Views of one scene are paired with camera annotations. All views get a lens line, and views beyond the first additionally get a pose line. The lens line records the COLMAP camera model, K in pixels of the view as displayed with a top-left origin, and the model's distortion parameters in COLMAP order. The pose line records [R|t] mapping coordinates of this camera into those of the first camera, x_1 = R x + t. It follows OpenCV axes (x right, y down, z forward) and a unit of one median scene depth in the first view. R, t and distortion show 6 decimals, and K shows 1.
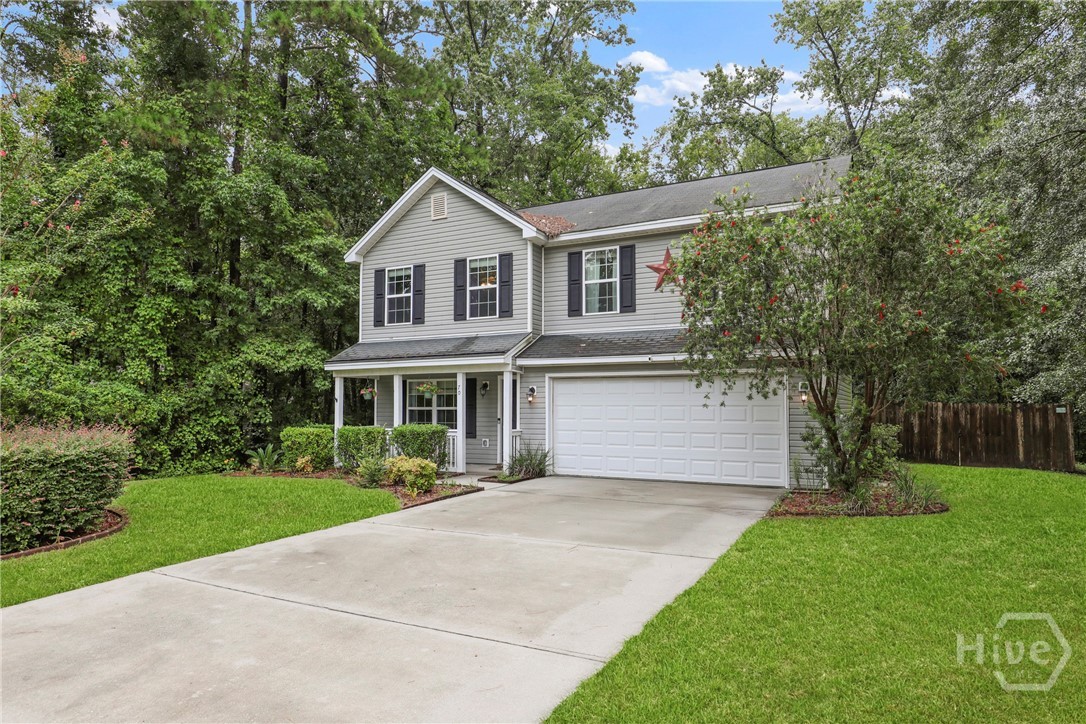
lens RADIAL K [[669.4, 0, 517.4], [0, 669.4, 392.7], [0, 0, 1]] dist [-0.003347, -0.000102]
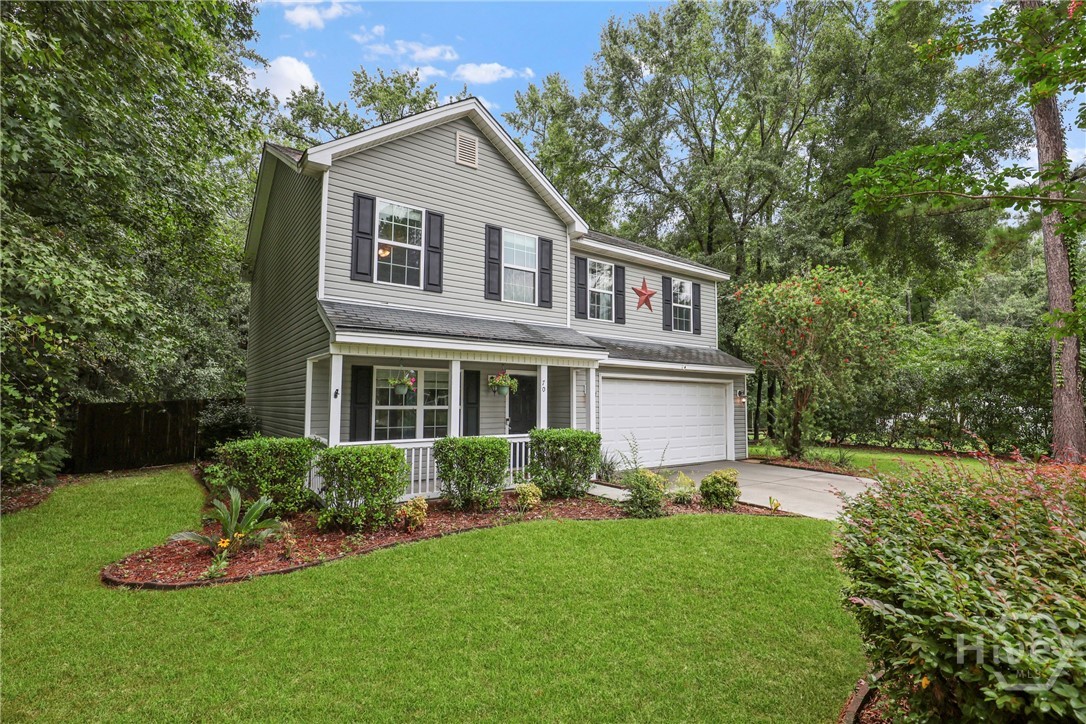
lens RADIAL K [[519.7, 0, 537.6], [0, 519.7, 361.5], [0, 0, 1]] dist [0.027503, 0.000839]
pose [[0.415764, 0.073609, 0.906489, -0.665633], [-0.026191, 0.997275, -0.068968, 0.010009], [-0.909095, 0.004932, 0.416559, 0.719234]]
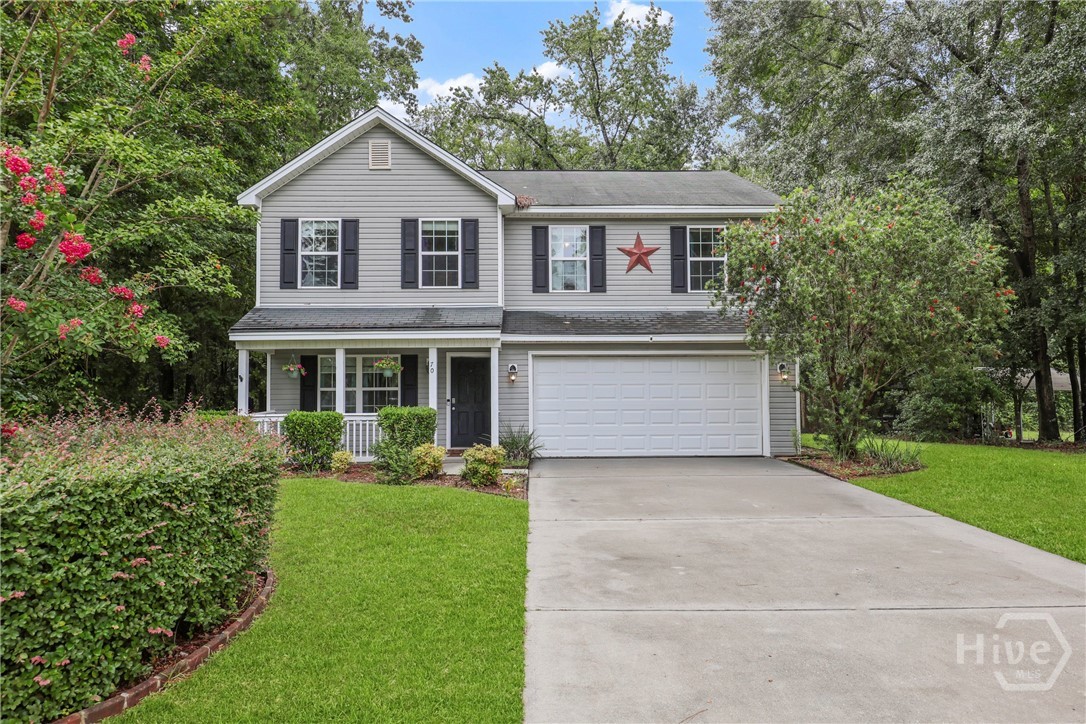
lens RADIAL K [[669.4, 0, 532.7], [0, 669.4, 367.5], [0, 0, 1]] dist [-0.003347, -0.000102]
pose [[0.869340, 0.013341, 0.494034, -0.395536], [-0.005607, 0.999838, -0.017133, 0.010188], [-0.494183, 0.012124, 0.869274, 0.167352]]
